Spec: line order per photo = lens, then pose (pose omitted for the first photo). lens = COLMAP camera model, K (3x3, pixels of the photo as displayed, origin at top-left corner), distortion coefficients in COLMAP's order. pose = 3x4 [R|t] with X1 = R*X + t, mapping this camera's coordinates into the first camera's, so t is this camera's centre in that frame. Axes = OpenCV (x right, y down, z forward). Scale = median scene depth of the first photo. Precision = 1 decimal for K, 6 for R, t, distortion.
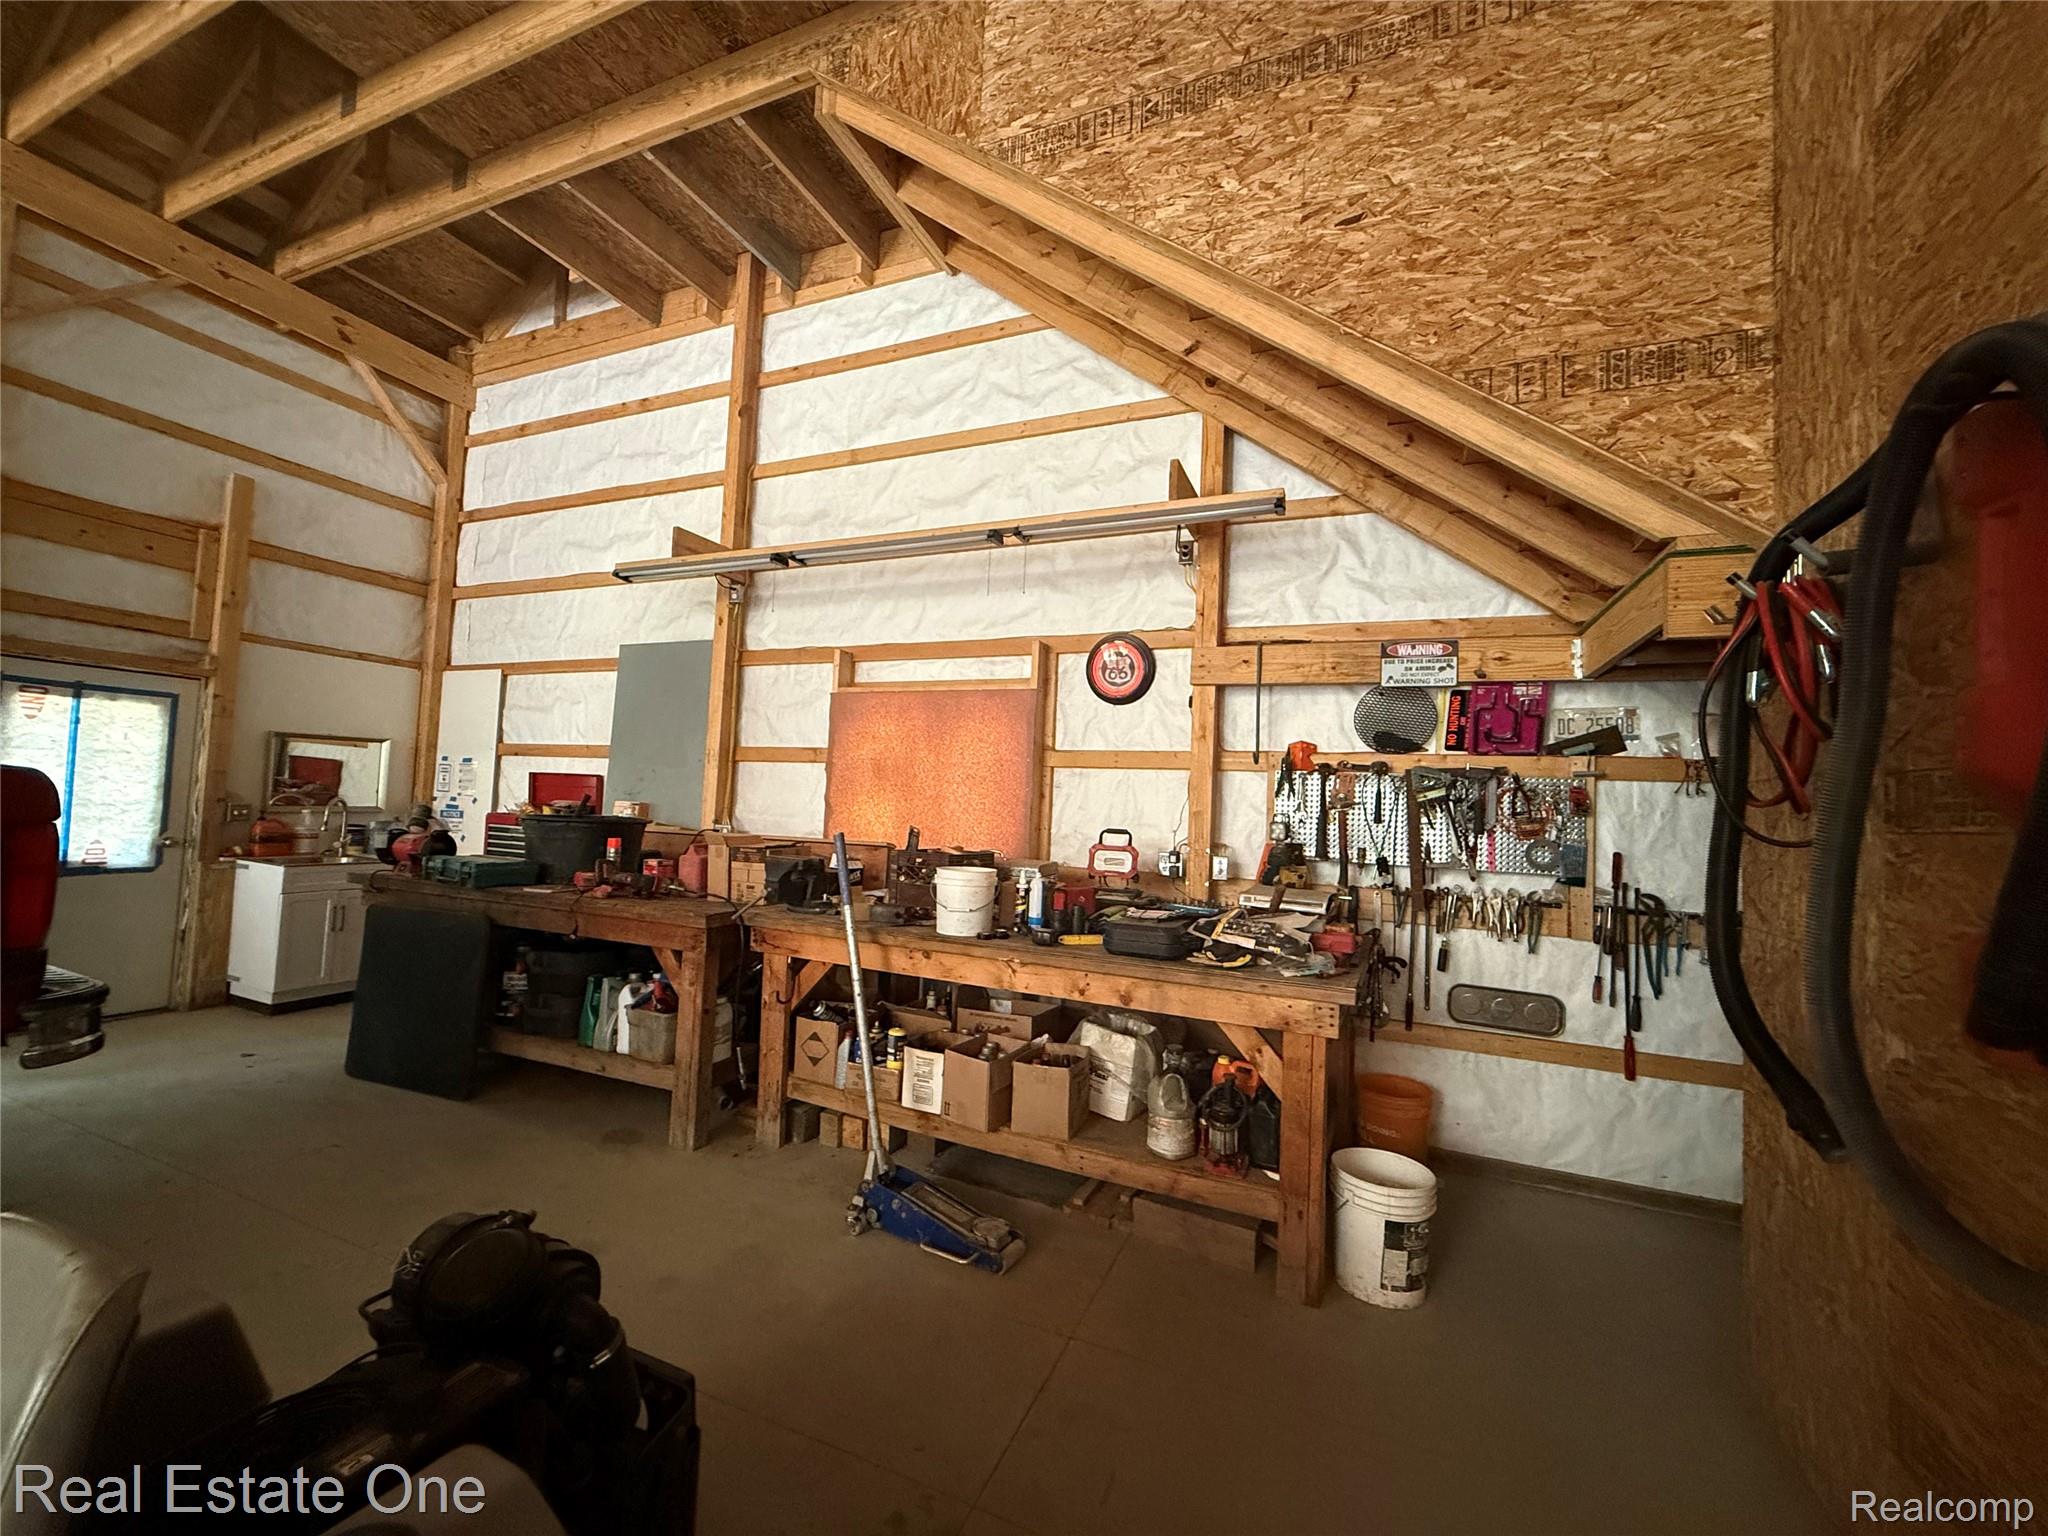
lens RADIAL K [[815.0, 0, 1024.0], [0, 815.0, 768.0], [0, 0, 1]] dist [-0.000910, -0.000221]
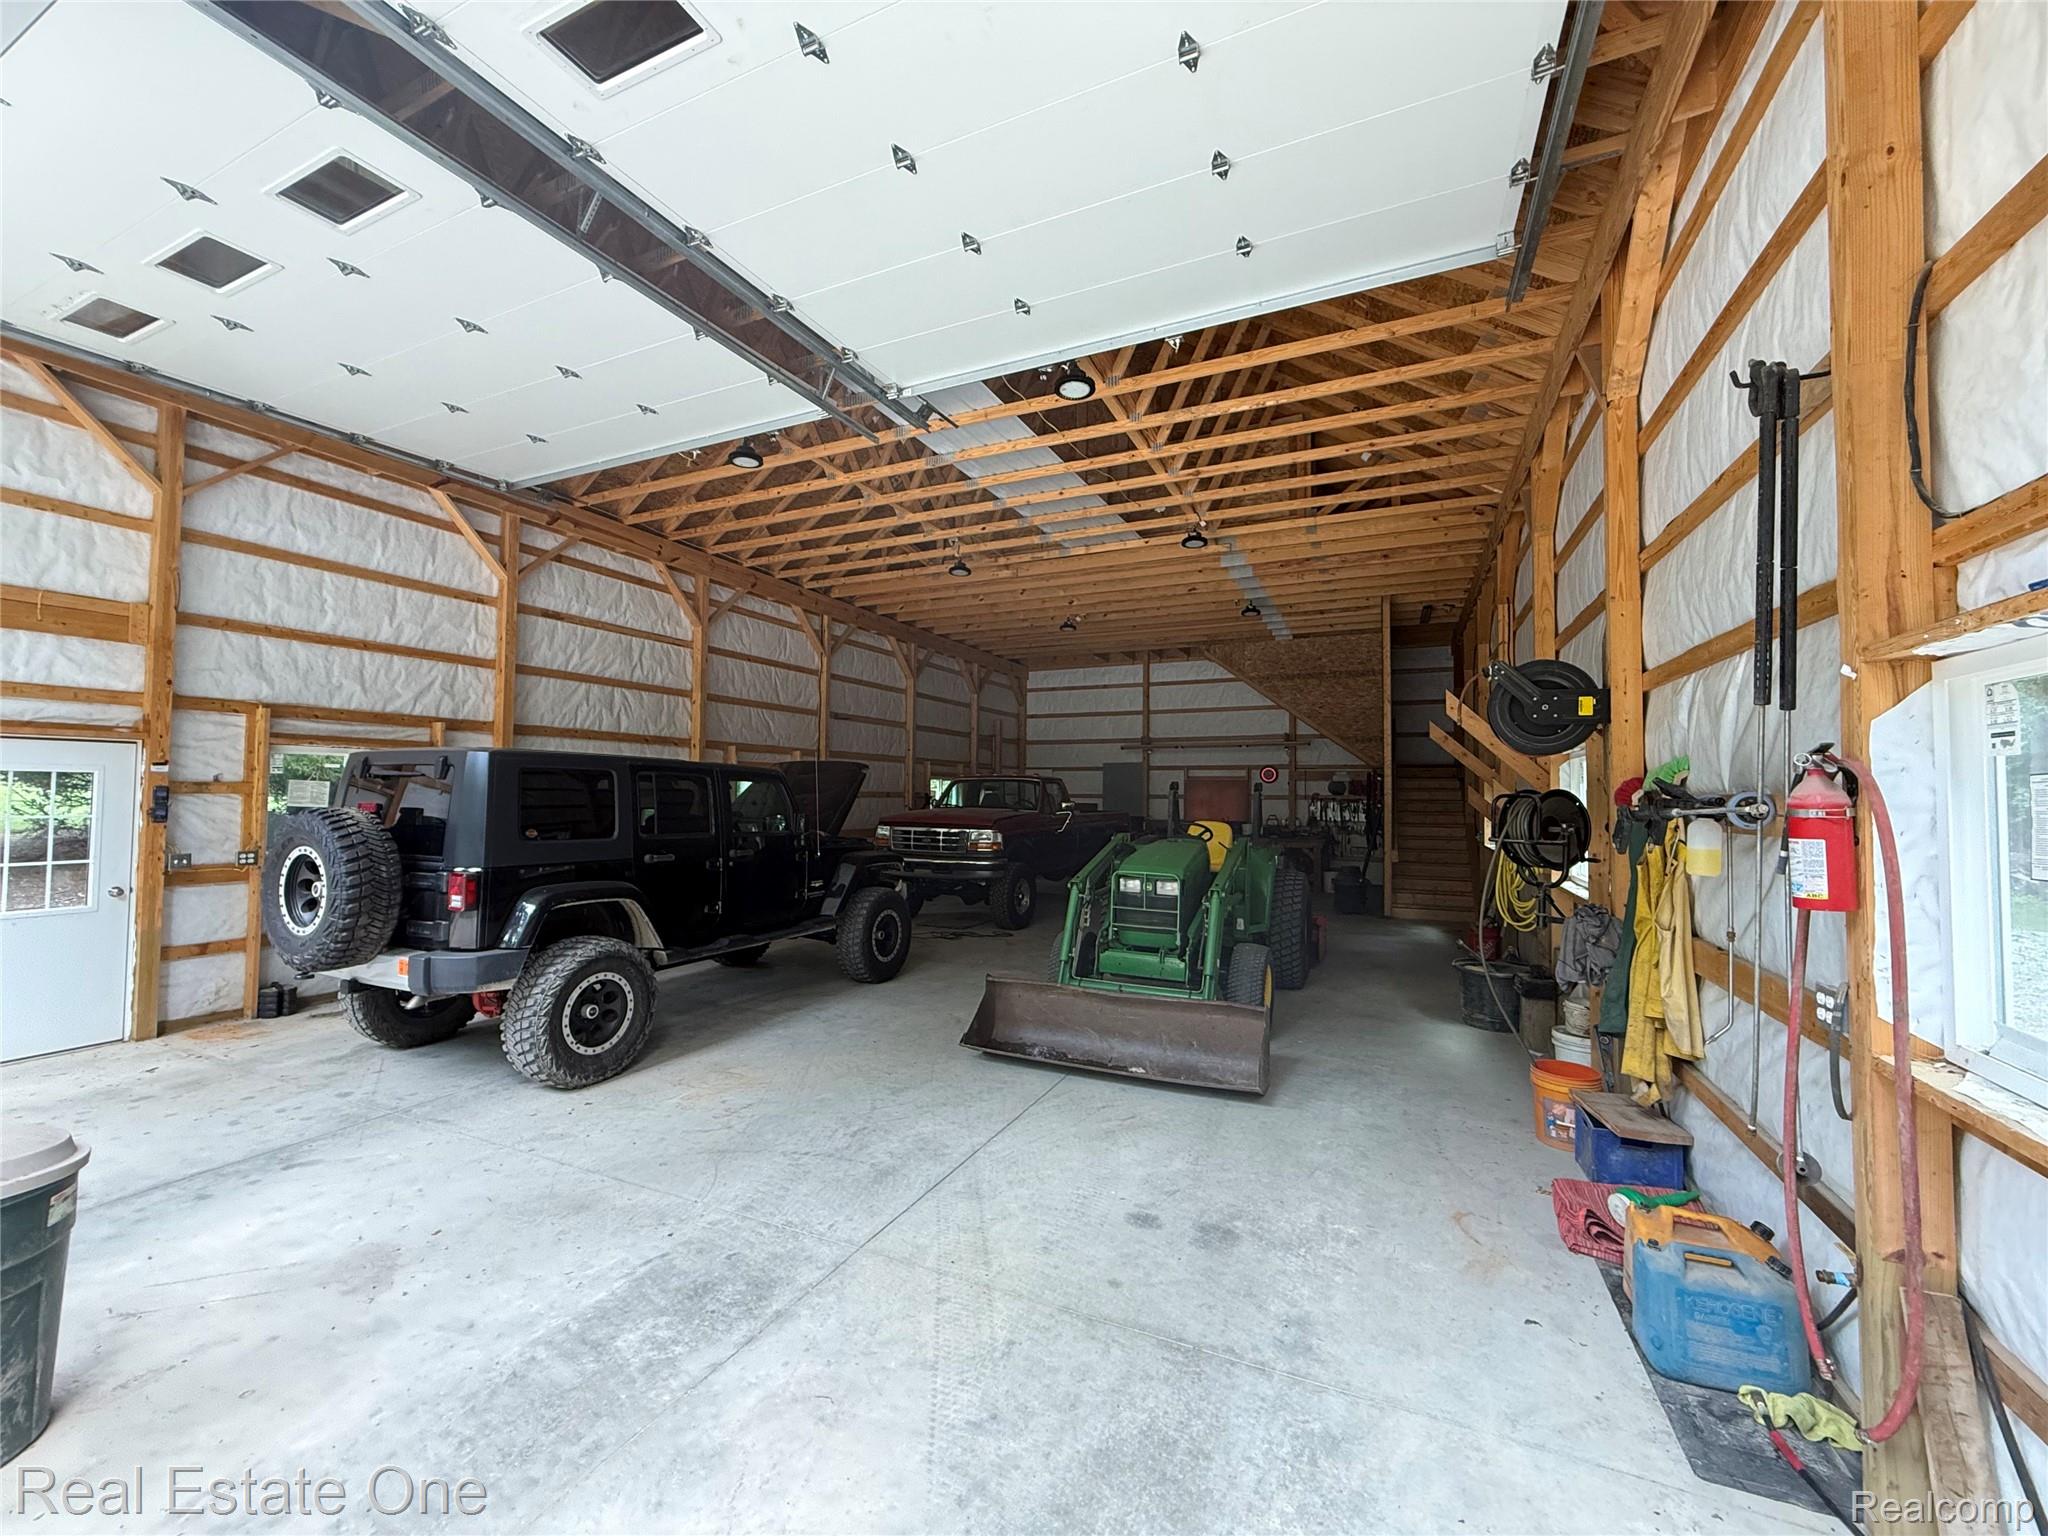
lens RADIAL K [[815.0, 0, 1024.0], [0, 815.0, 768.0], [0, 0, 1]] dist [-0.000910, -0.000221]
pose [[0.999013, -0.033016, -0.029706, -1.009467], [0.033096, 0.999450, 0.002211, -0.214961], [0.029616, -0.003192, 0.999556, -3.172336]]
